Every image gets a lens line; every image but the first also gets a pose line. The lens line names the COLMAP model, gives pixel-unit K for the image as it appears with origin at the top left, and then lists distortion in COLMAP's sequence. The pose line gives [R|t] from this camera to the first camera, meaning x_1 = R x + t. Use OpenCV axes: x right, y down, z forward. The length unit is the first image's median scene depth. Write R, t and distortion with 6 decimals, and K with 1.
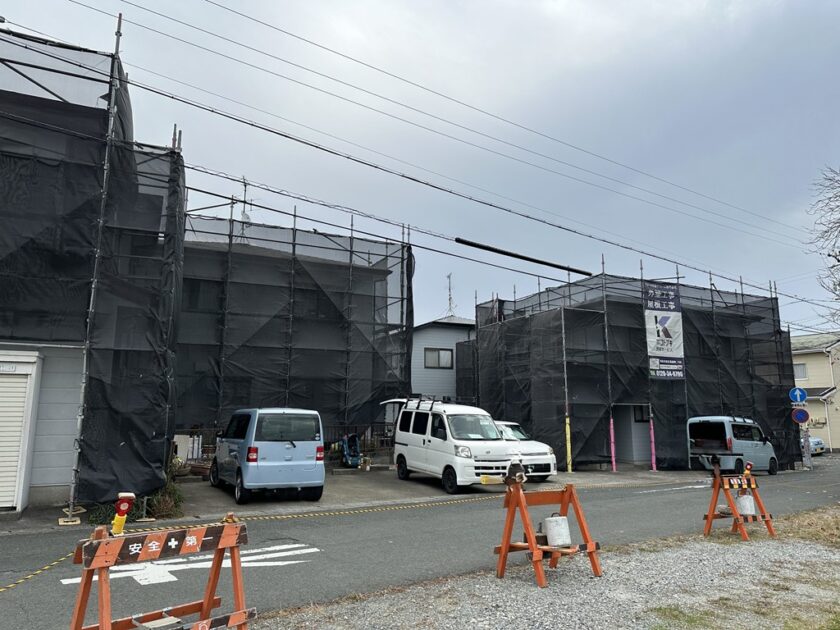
lens RADIAL K [[596.7, 0, 420.0], [0, 596.7, 315.0], [0, 0, 1]] dist [0.103699, -0.135346]
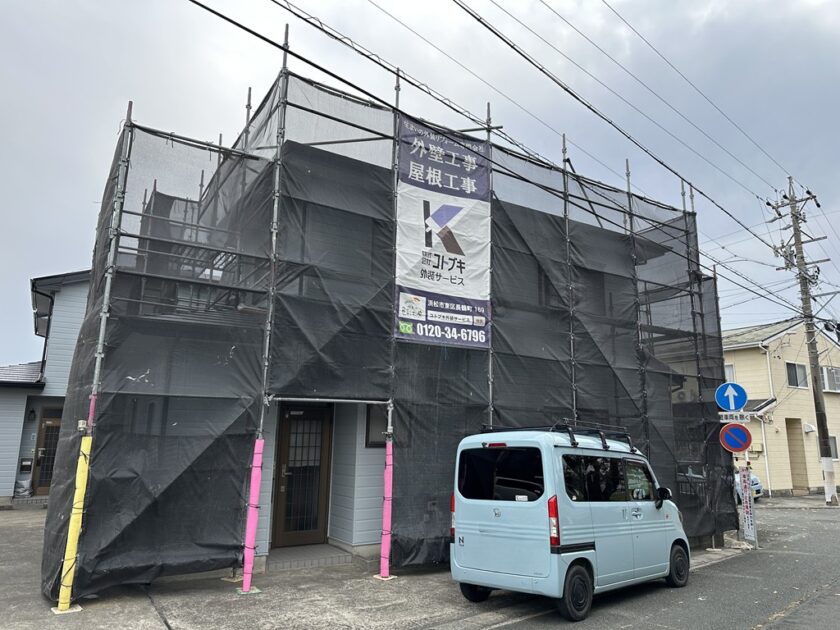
lens RADIAL K [[589.8, 0, 407.1], [0, 589.8, 323.6], [0, 0, 1]] dist [0.099395, -0.129832]
pose [[0.996017, 0.026989, 0.084981, 0.343469], [-0.024656, 0.999293, -0.028382, 0.102078], [-0.085687, 0.026174, 0.995978, 0.583770]]
